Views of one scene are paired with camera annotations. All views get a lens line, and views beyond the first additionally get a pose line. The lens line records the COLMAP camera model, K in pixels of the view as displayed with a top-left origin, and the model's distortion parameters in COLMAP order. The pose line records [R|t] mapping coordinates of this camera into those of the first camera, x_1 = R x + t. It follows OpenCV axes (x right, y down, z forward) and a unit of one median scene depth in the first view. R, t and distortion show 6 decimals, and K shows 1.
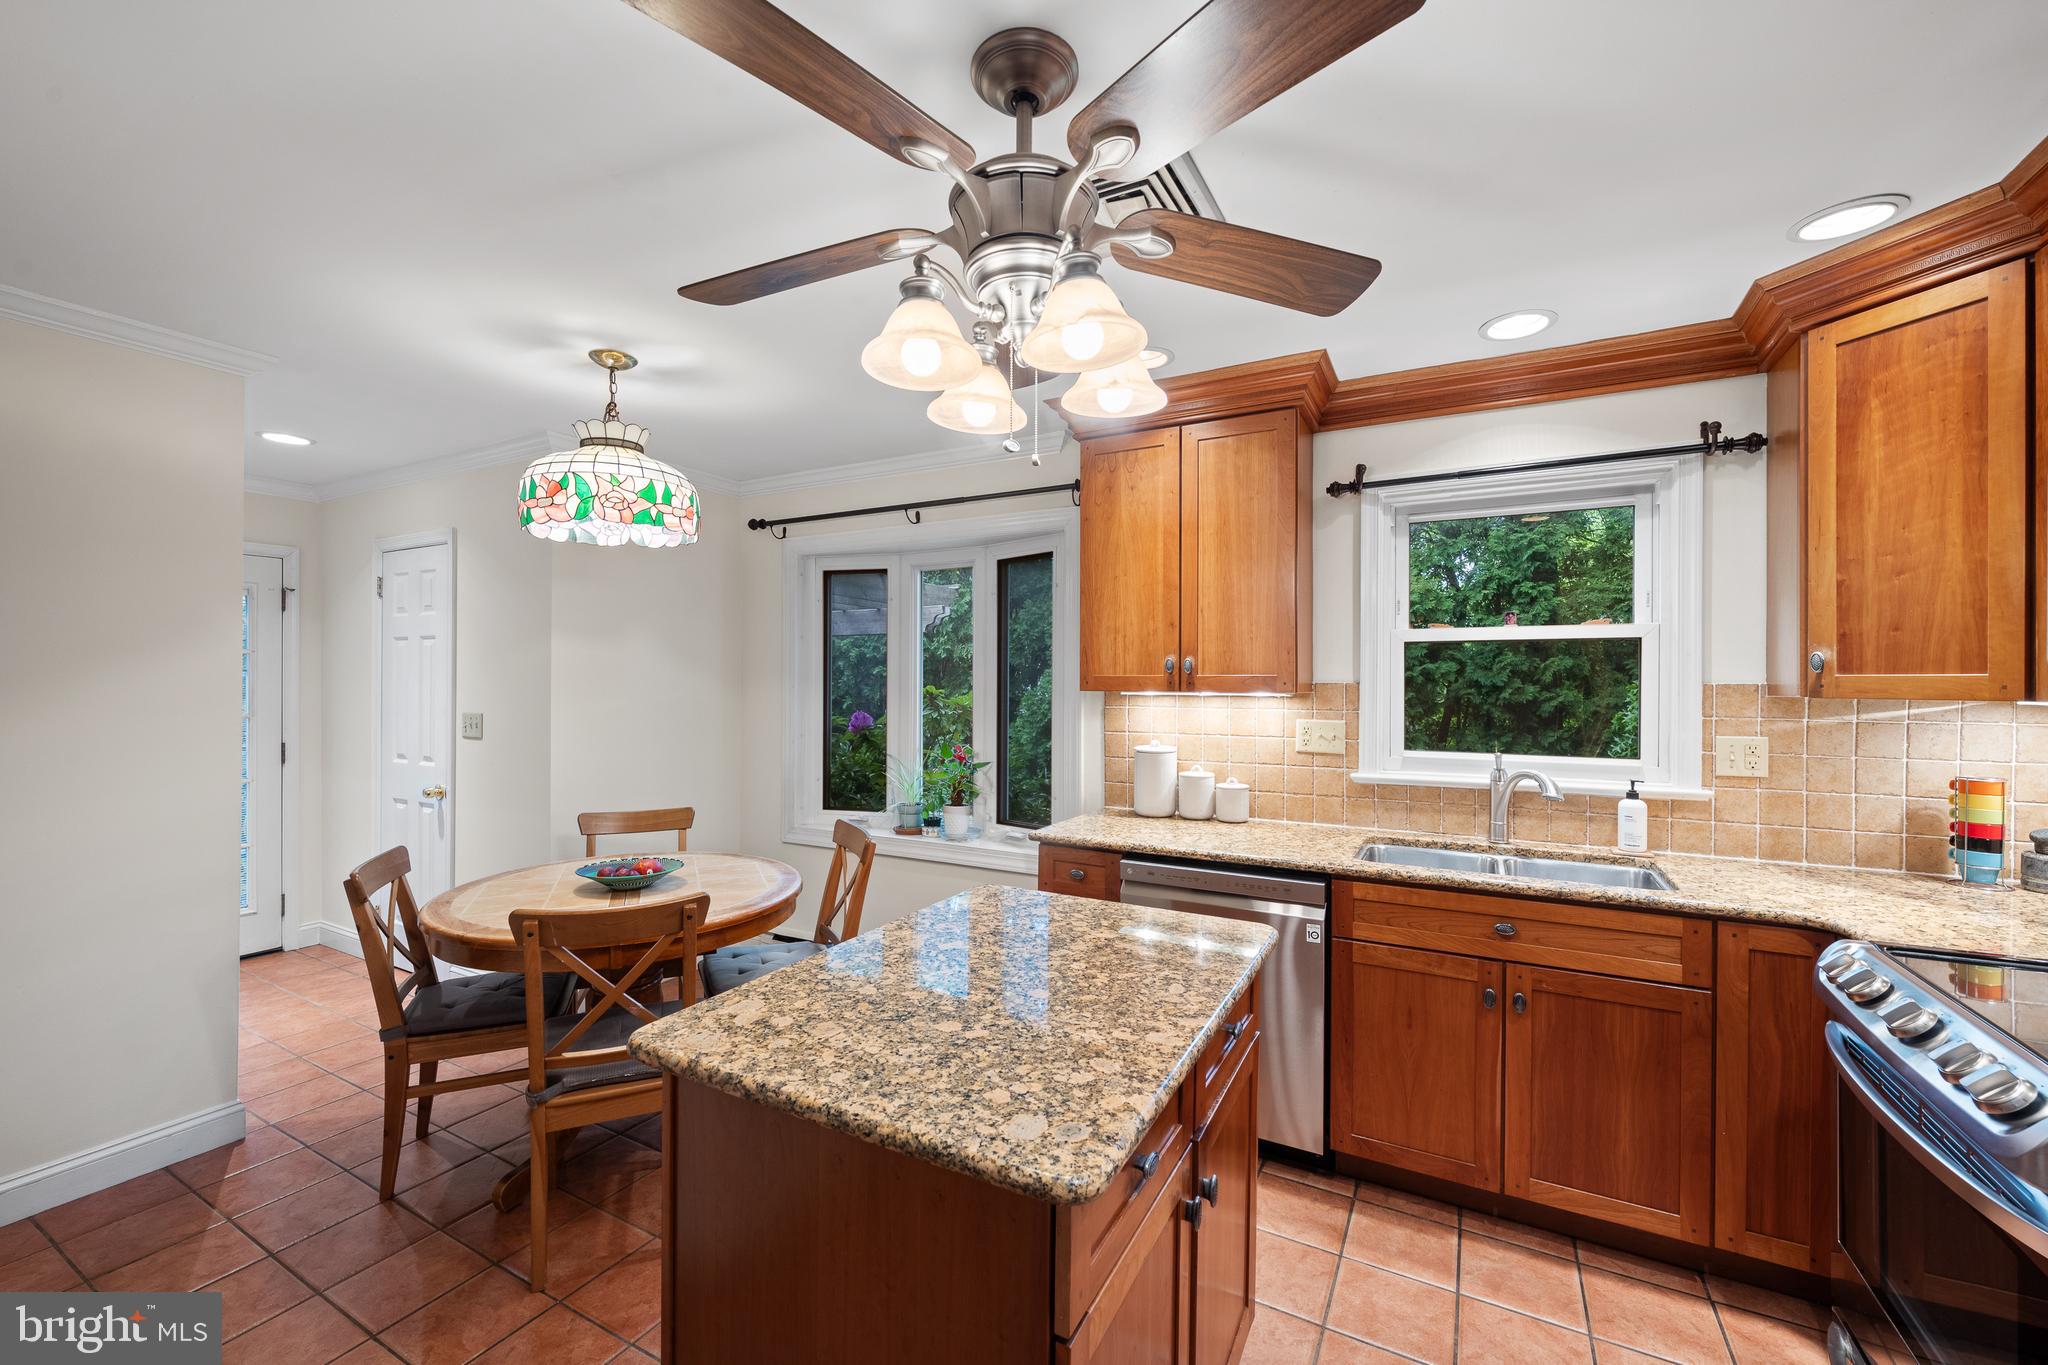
lens RADIAL K [[831.7, 0, 1024.2], [0, 831.7, 683.4], [0, 0, 1]] dist [-0.007446, 0.001142]
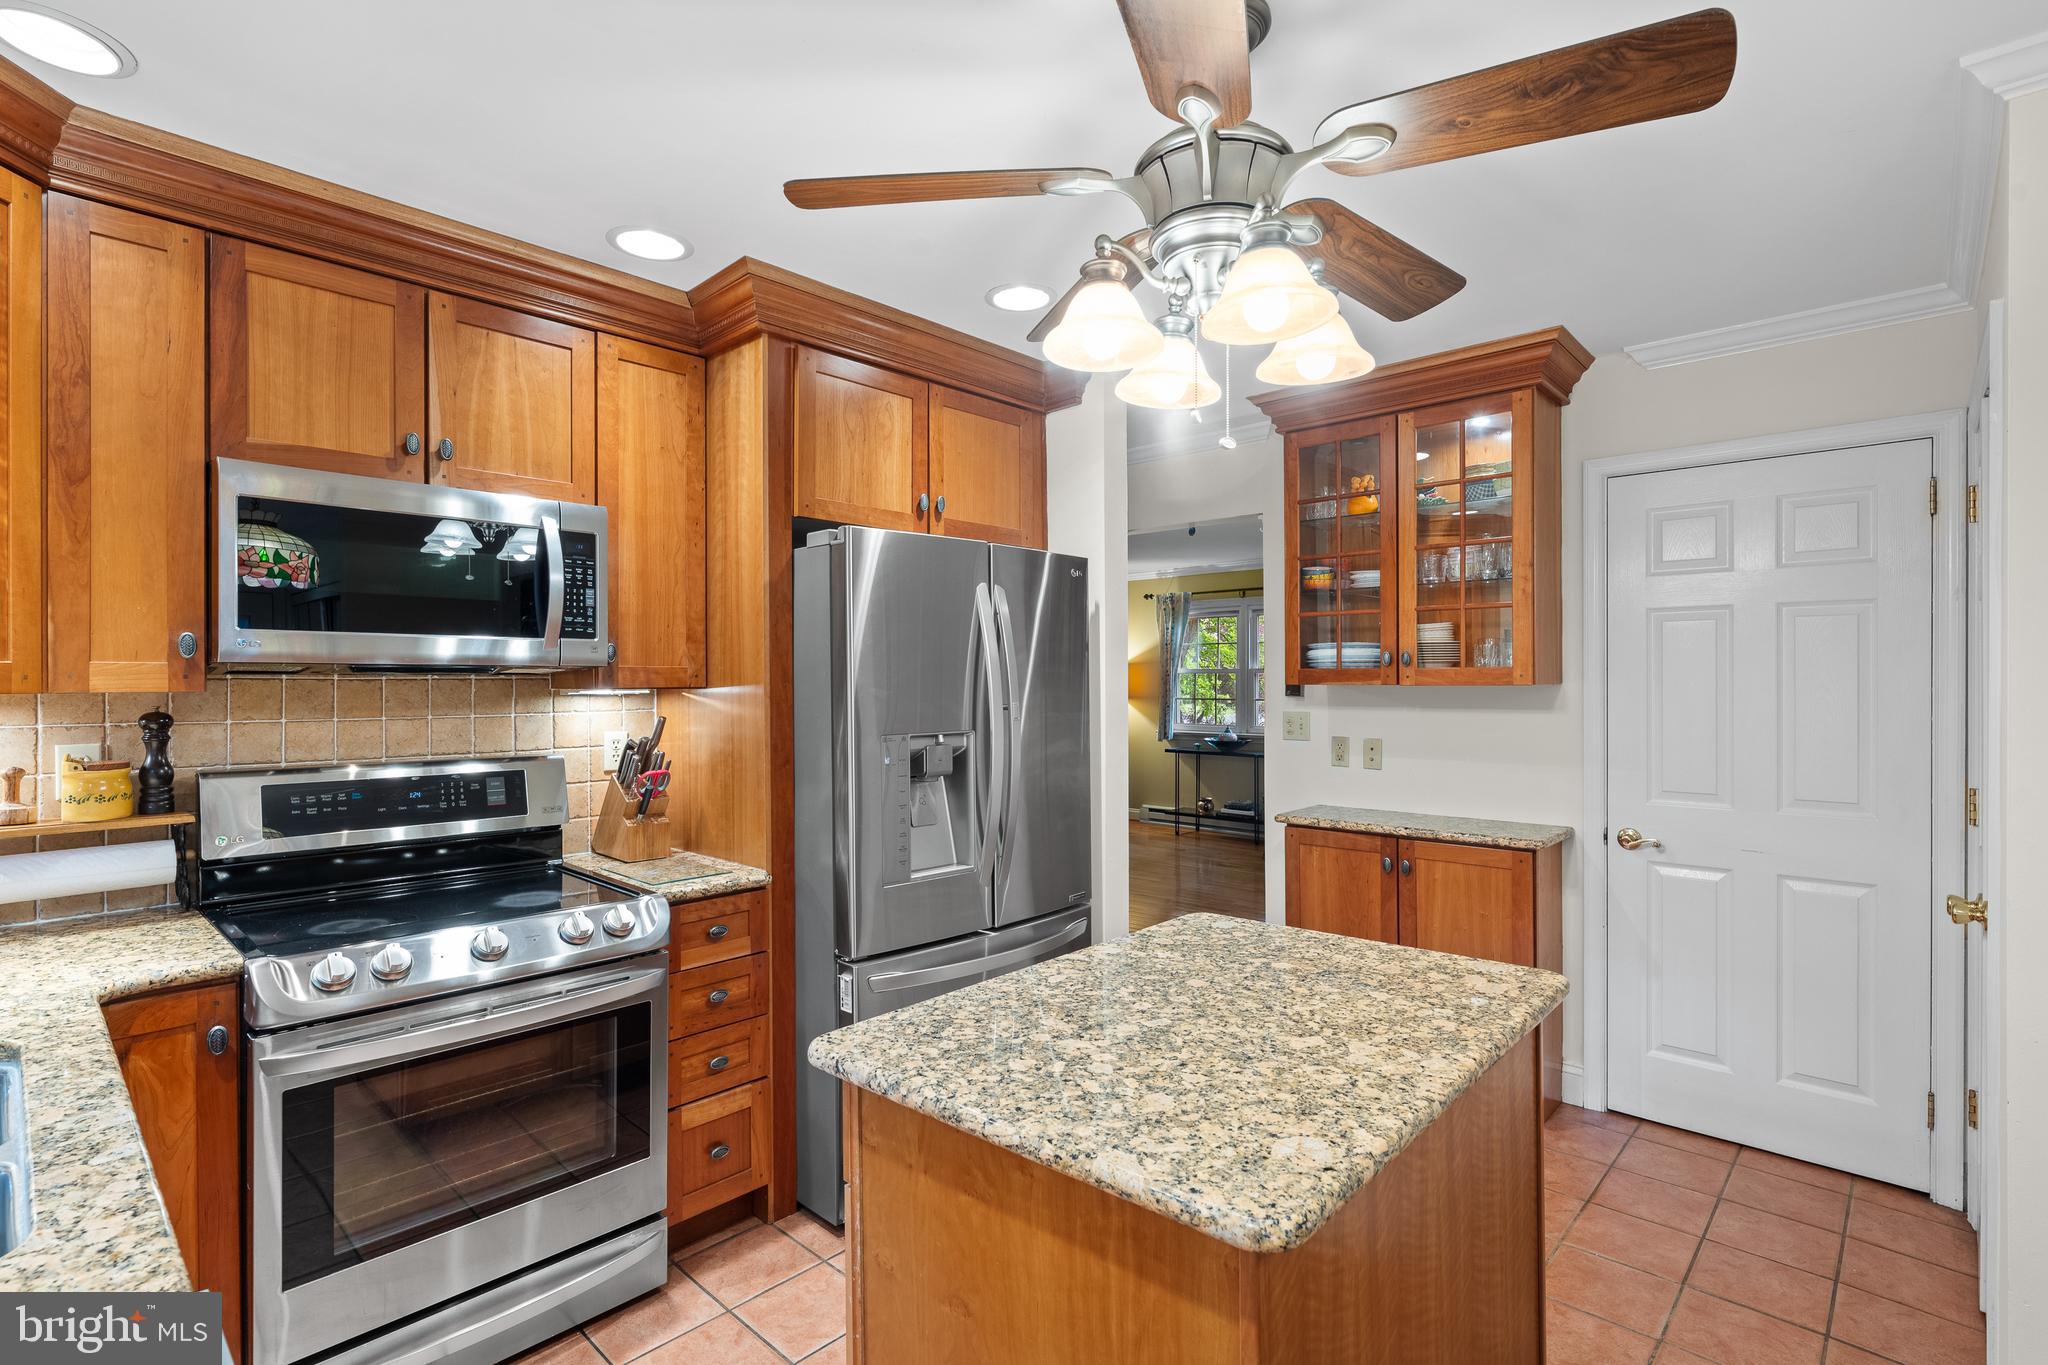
lens RADIAL K [[971.6, 0, 1043.9], [0, 971.6, 679.4], [0, 0, 1]] dist [-0.001607, -0.000155]
pose [[-0.972967, -0.000129, 0.230945, -0.051933], [0.000262, 0.999999, 0.001663, 0.005370], [-0.230945, 0.001679, -0.972965, 1.575821]]
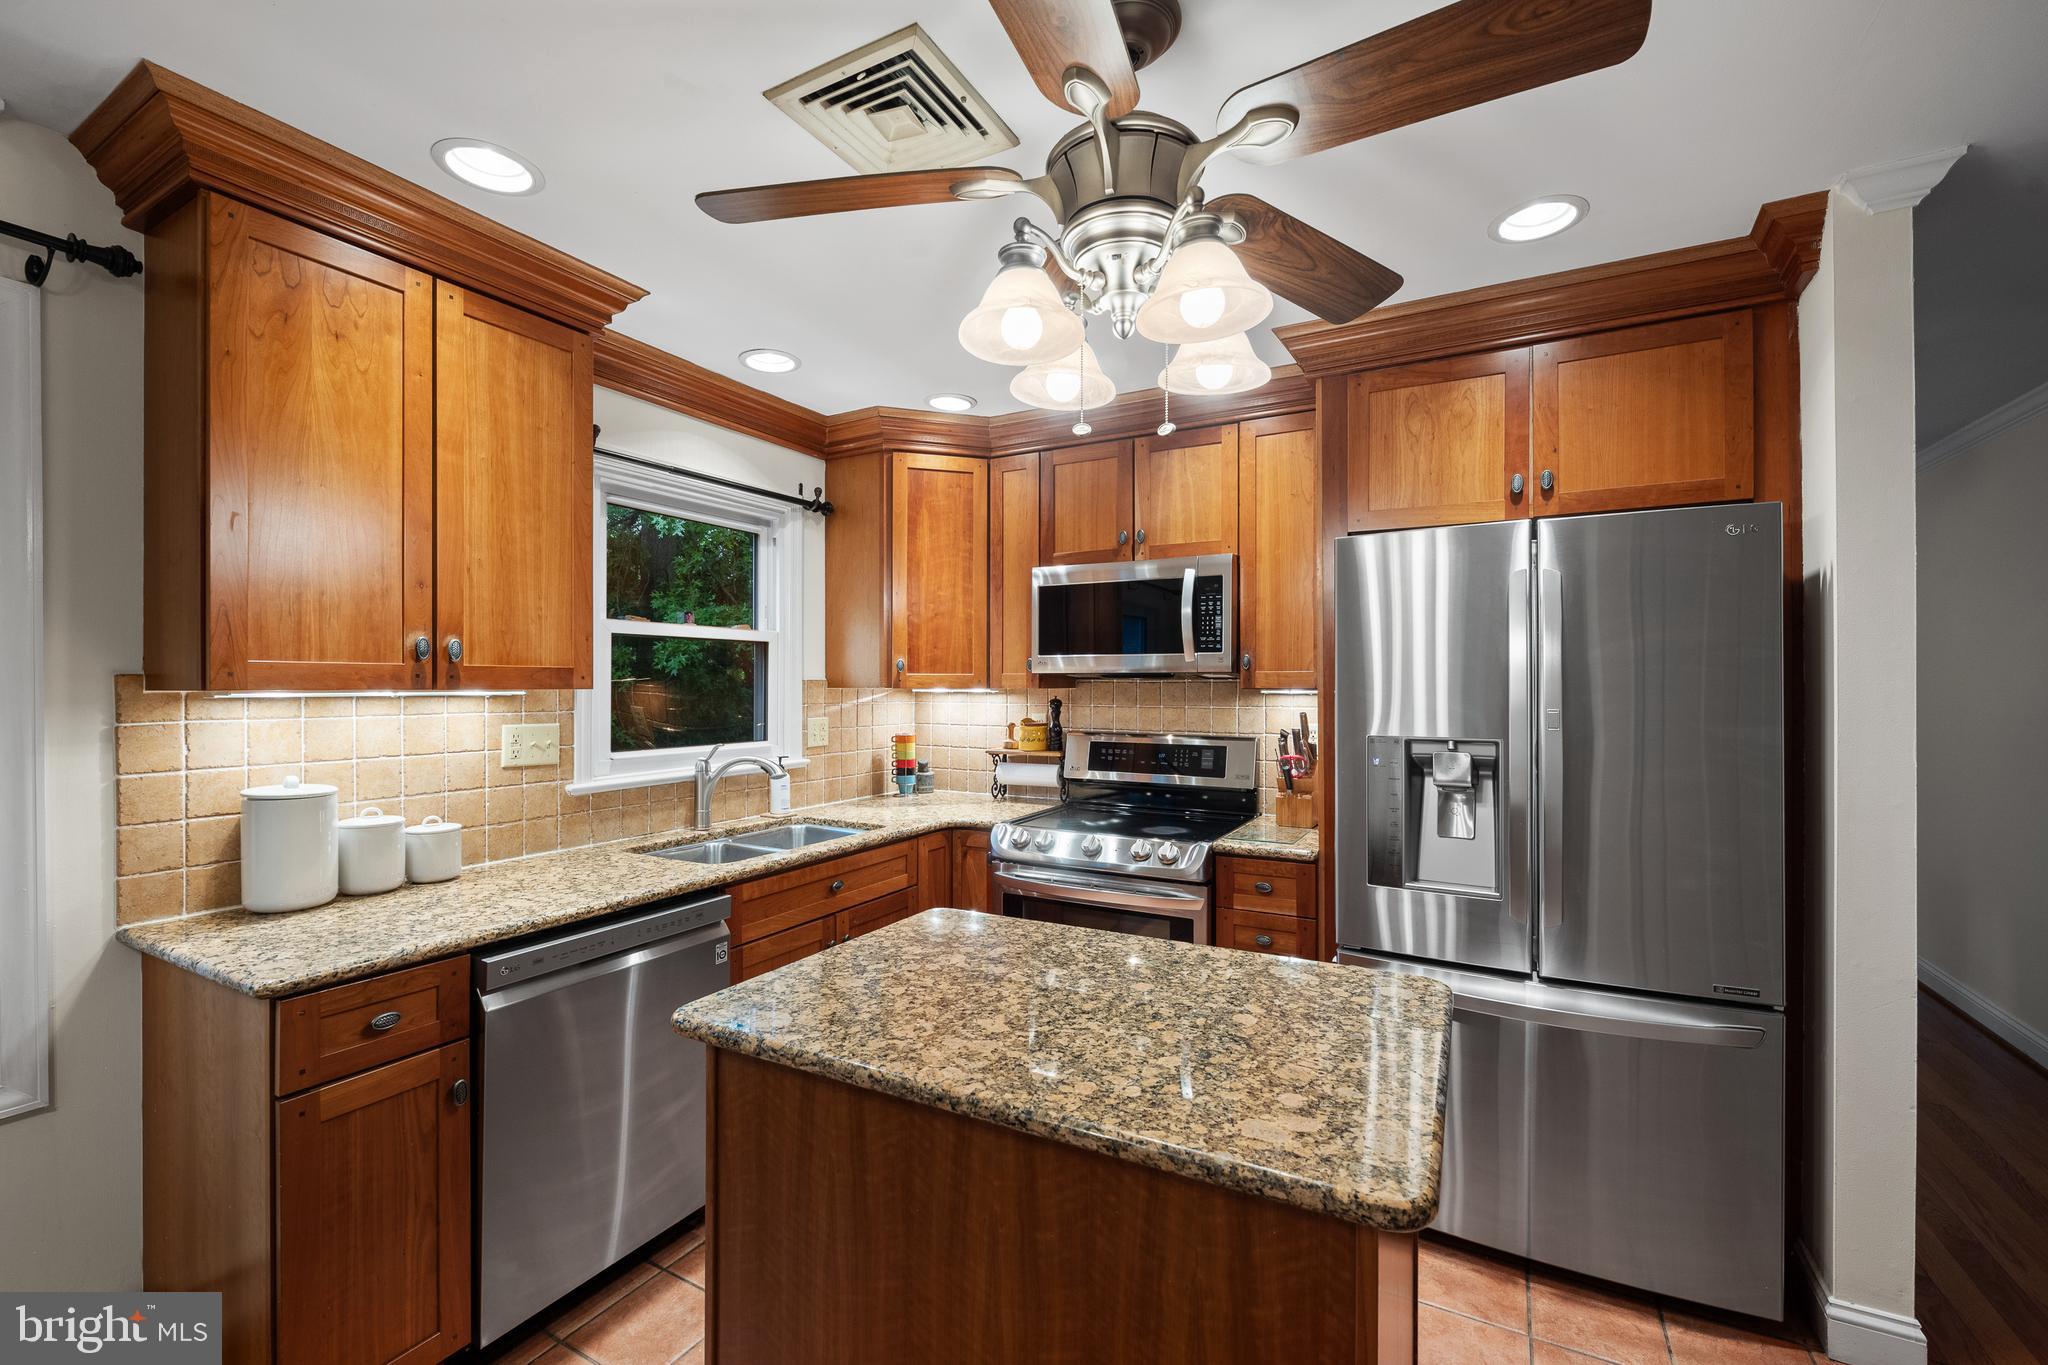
lens RADIAL K [[861.6, 0, 1022.3], [0, 861.6, 685.3], [0, 0, 1]] dist [-0.006562, 0.000036]
pose [[-0.004961, -0.002226, 0.999985, -0.726447], [0.002091, 0.999995, 0.002237, 0.009134], [-0.999986, 0.002102, -0.004957, 0.831031]]
